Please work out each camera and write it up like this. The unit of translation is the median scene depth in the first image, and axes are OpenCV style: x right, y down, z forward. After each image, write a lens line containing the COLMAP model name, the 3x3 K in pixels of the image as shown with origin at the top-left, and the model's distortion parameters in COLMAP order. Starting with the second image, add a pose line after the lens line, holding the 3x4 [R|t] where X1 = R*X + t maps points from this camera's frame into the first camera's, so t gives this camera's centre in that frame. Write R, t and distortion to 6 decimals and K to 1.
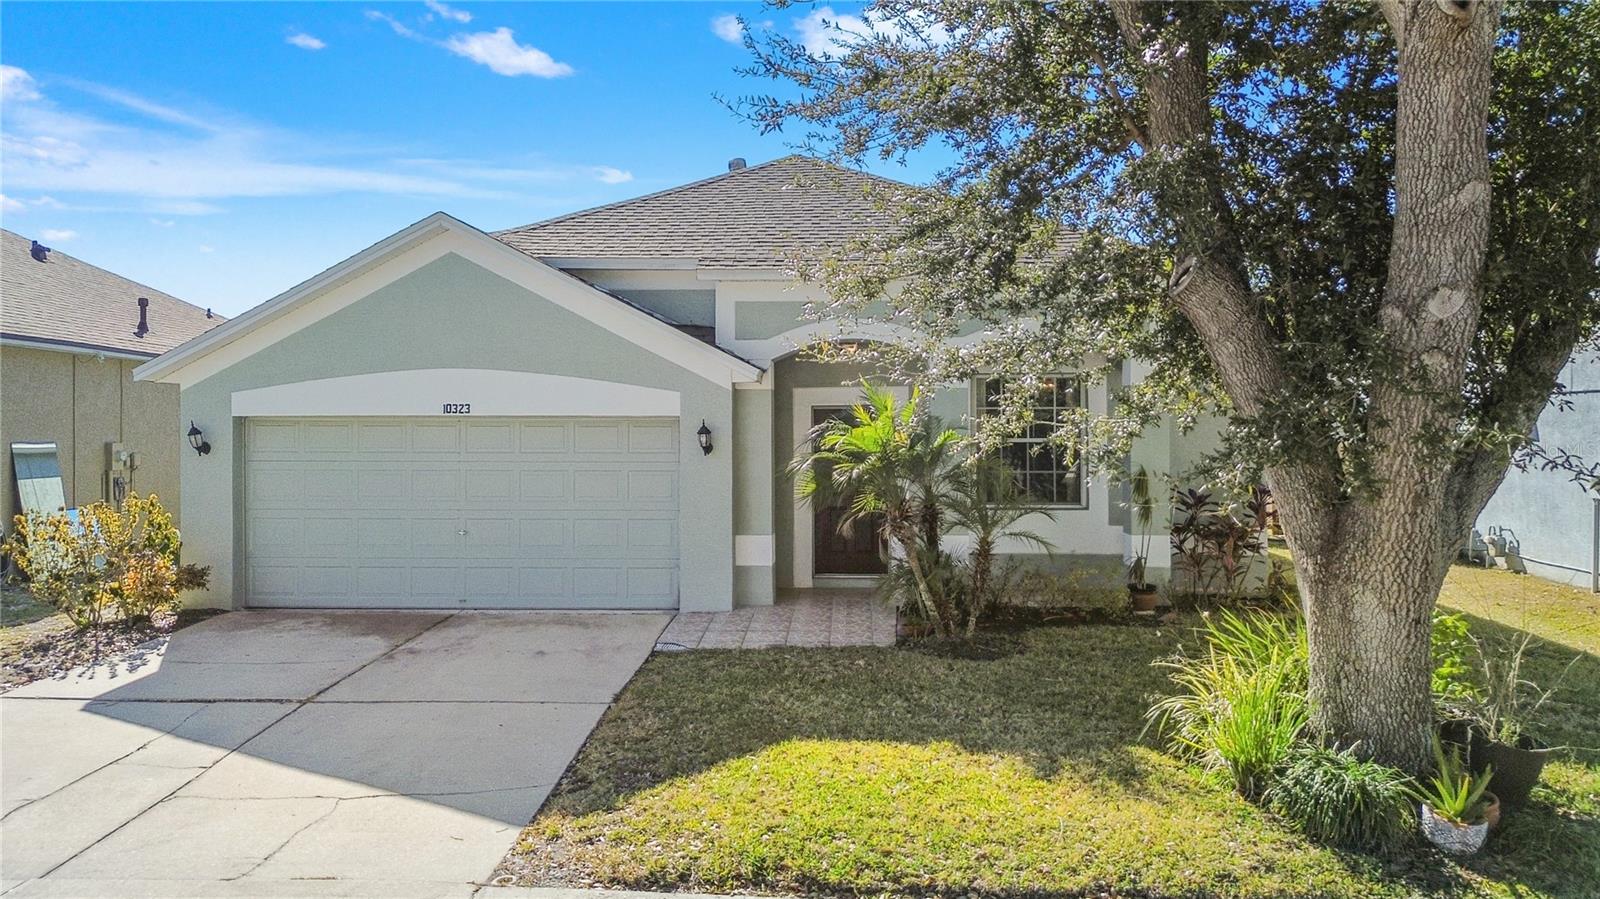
lens RADIAL K [[1132.1, 0, 794.5], [0, 1132.1, 441.4], [0, 0, 1]] dist [0.127432, -0.152016]
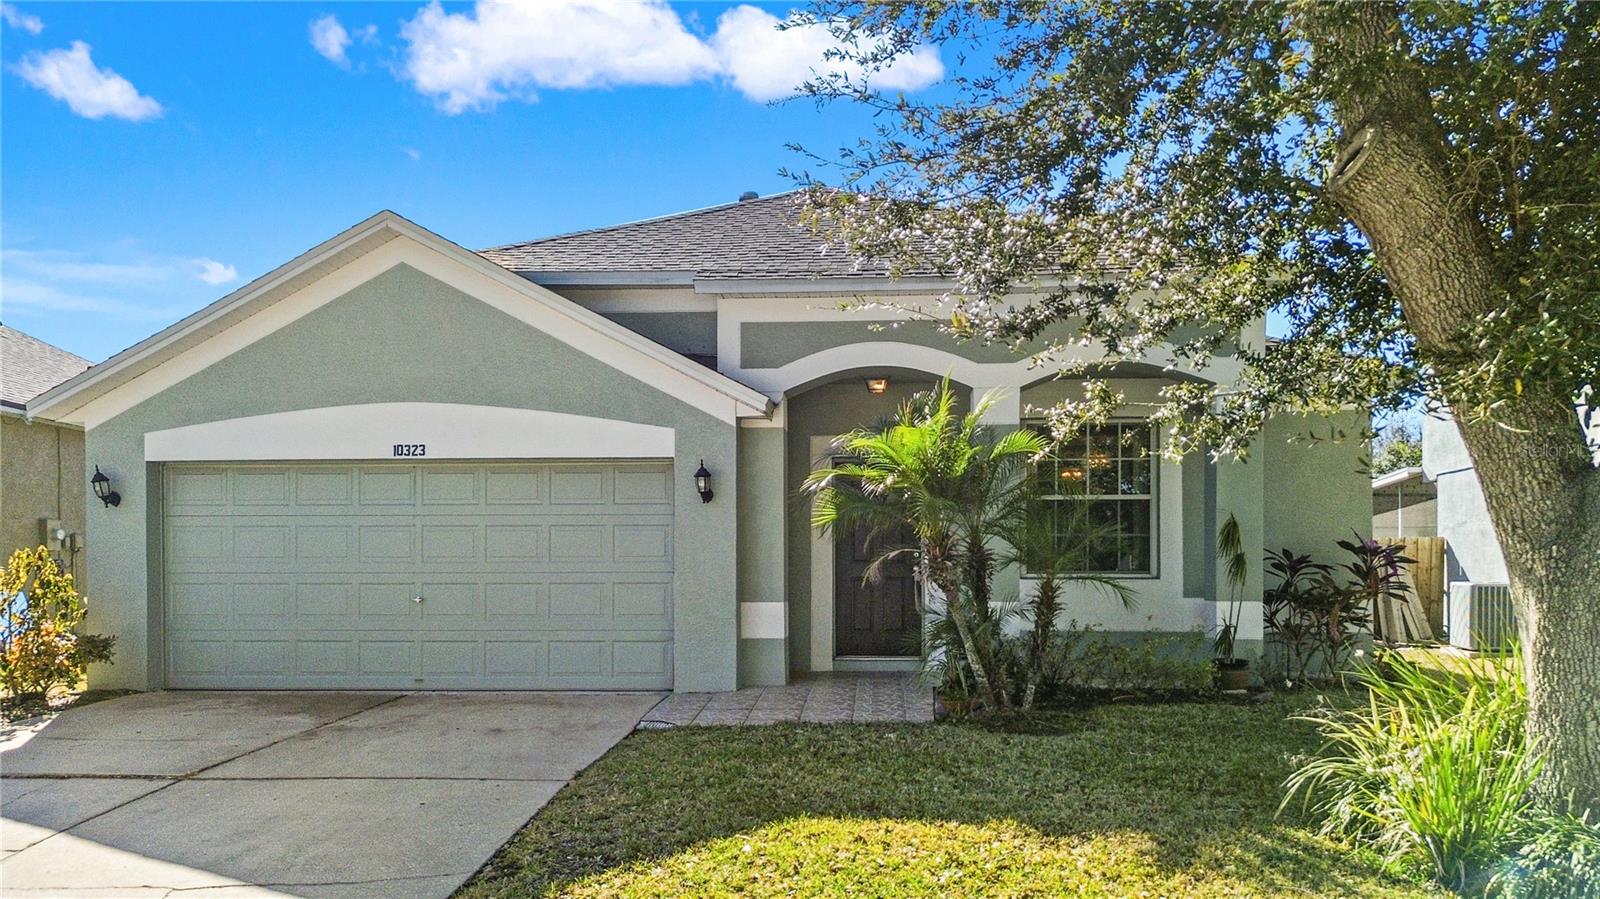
lens RADIAL K [[1169.4, 0, 805.4], [0, 1169.4, 571.0], [0, 0, 1]] dist [0.100260, -0.074539]
pose [[0.999933, 0.001706, -0.011449, 0.007026], [-0.001658, 0.999990, 0.004127, 0.070613], [0.011456, -0.004108, 0.999926, 0.170862]]
